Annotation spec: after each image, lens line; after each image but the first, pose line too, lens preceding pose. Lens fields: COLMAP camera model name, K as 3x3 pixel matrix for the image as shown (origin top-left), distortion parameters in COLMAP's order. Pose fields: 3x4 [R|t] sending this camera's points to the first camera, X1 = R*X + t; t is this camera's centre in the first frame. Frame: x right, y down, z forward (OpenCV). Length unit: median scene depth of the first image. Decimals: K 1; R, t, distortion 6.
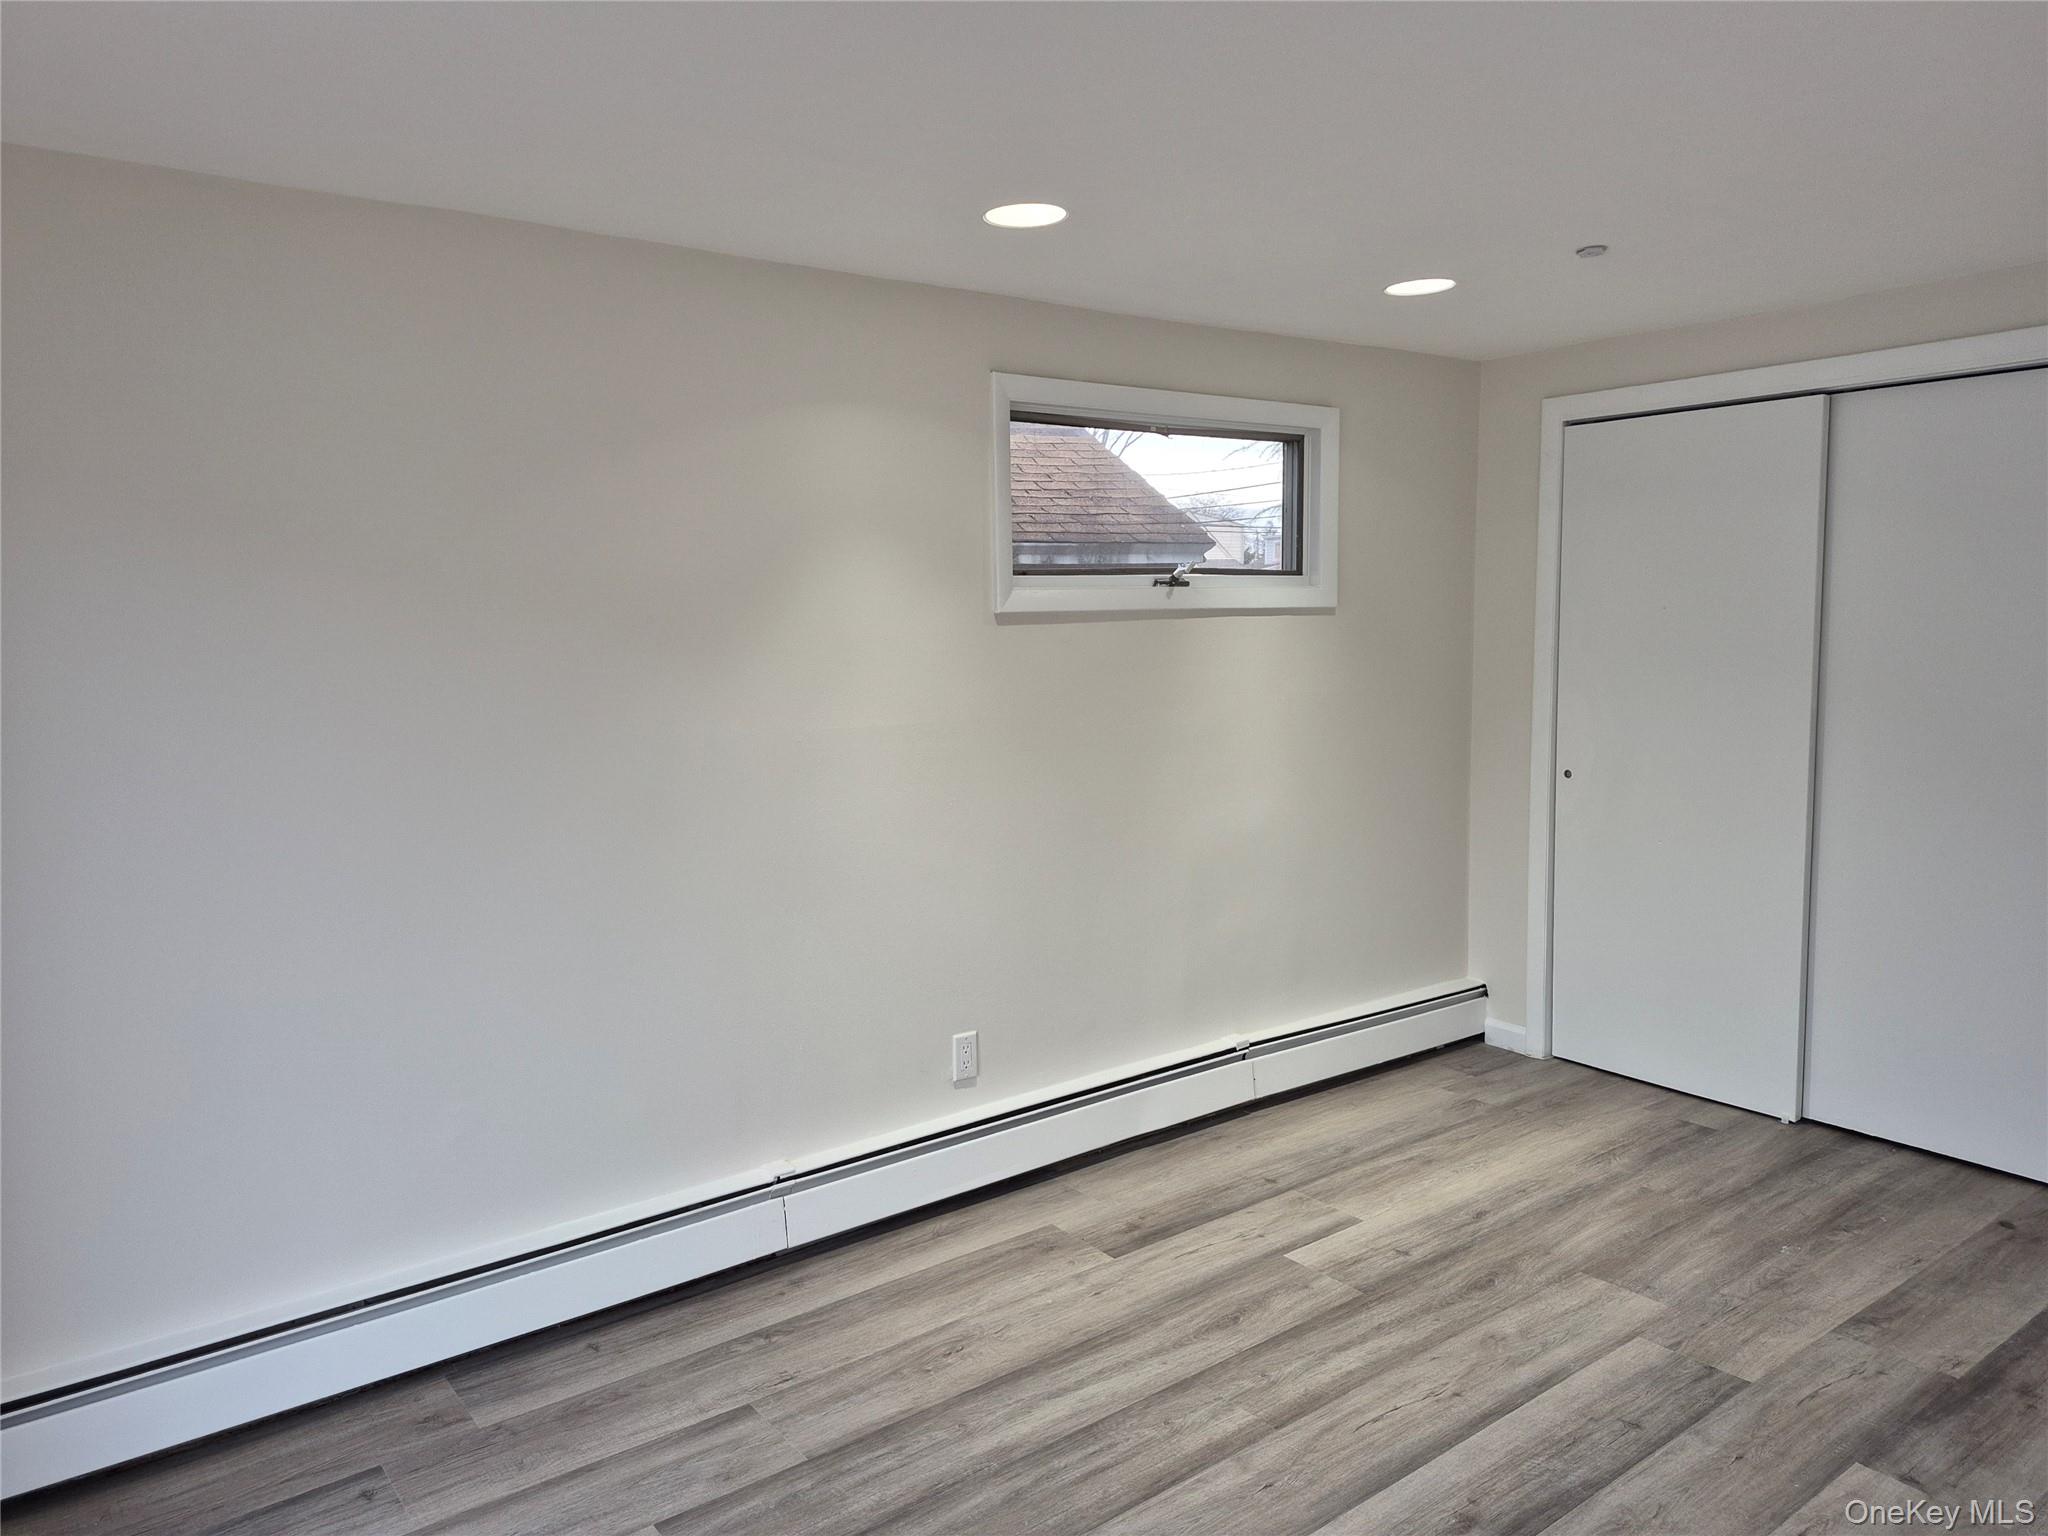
lens RADIAL K [[1425.7, 0, 1014.8], [0, 1425.7, 763.2], [0, 0, 1]] dist [0.070134, -0.063489]
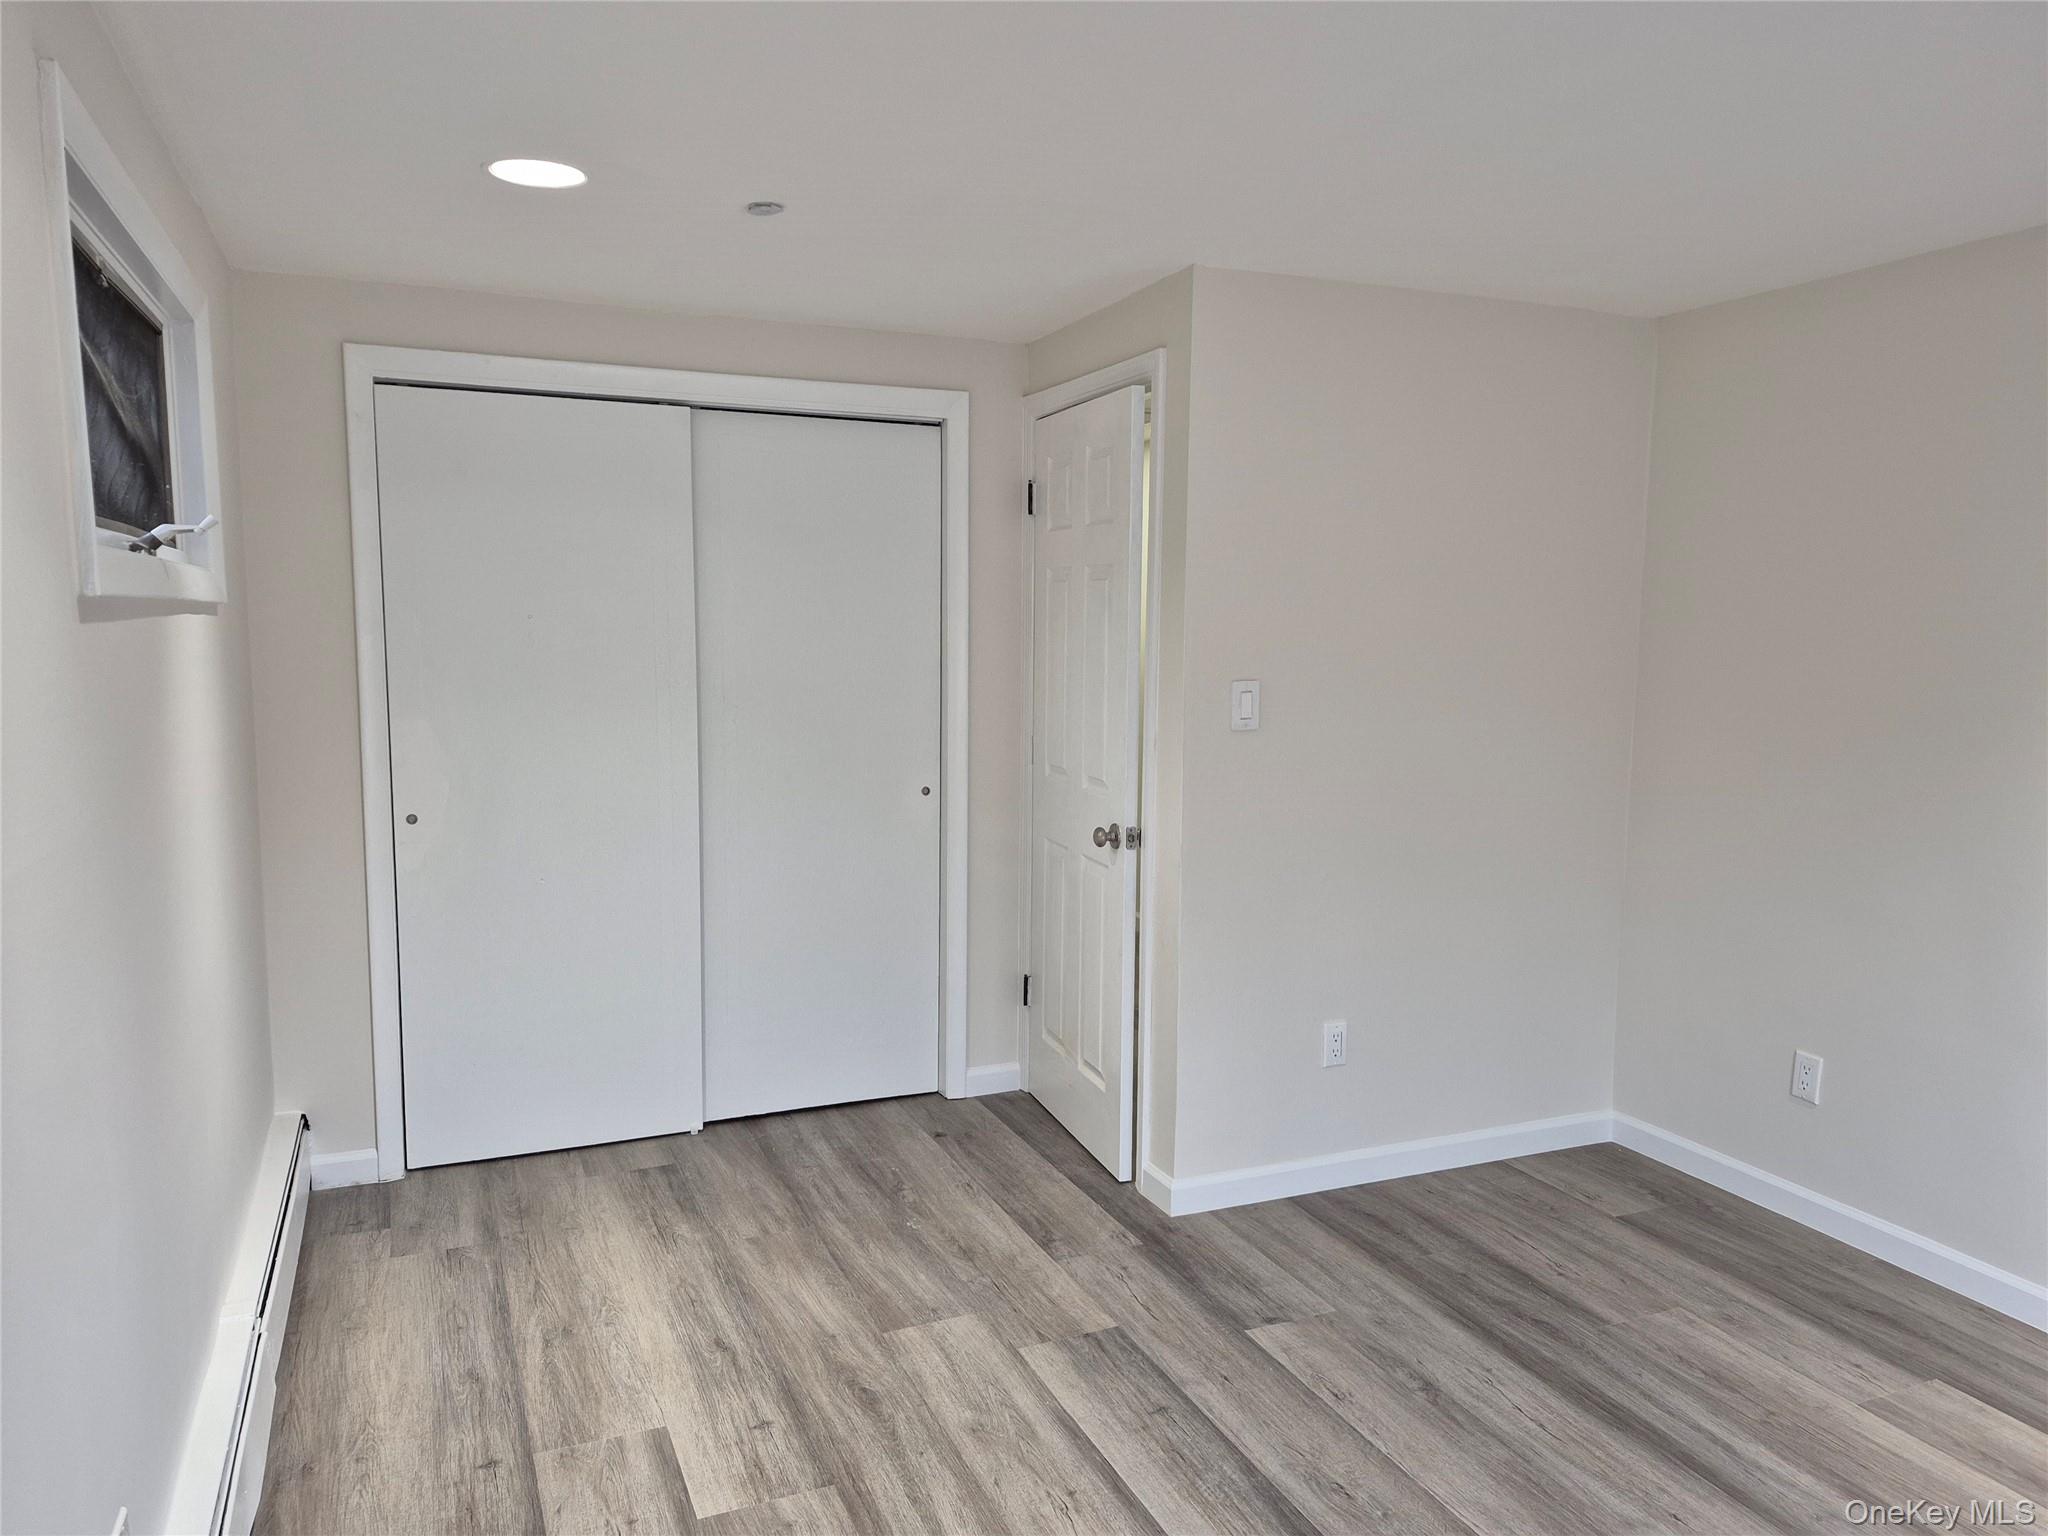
lens RADIAL K [[1425.7, 0, 1014.8], [0, 1425.7, 763.2], [0, 0, 1]] dist [0.070134, -0.063489]
pose [[0.241481, -0.083333, 0.966821, -0.413967], [0.097621, 0.993338, 0.061236, -0.052533], [-0.965483, 0.079594, 0.248007, 0.616589]]
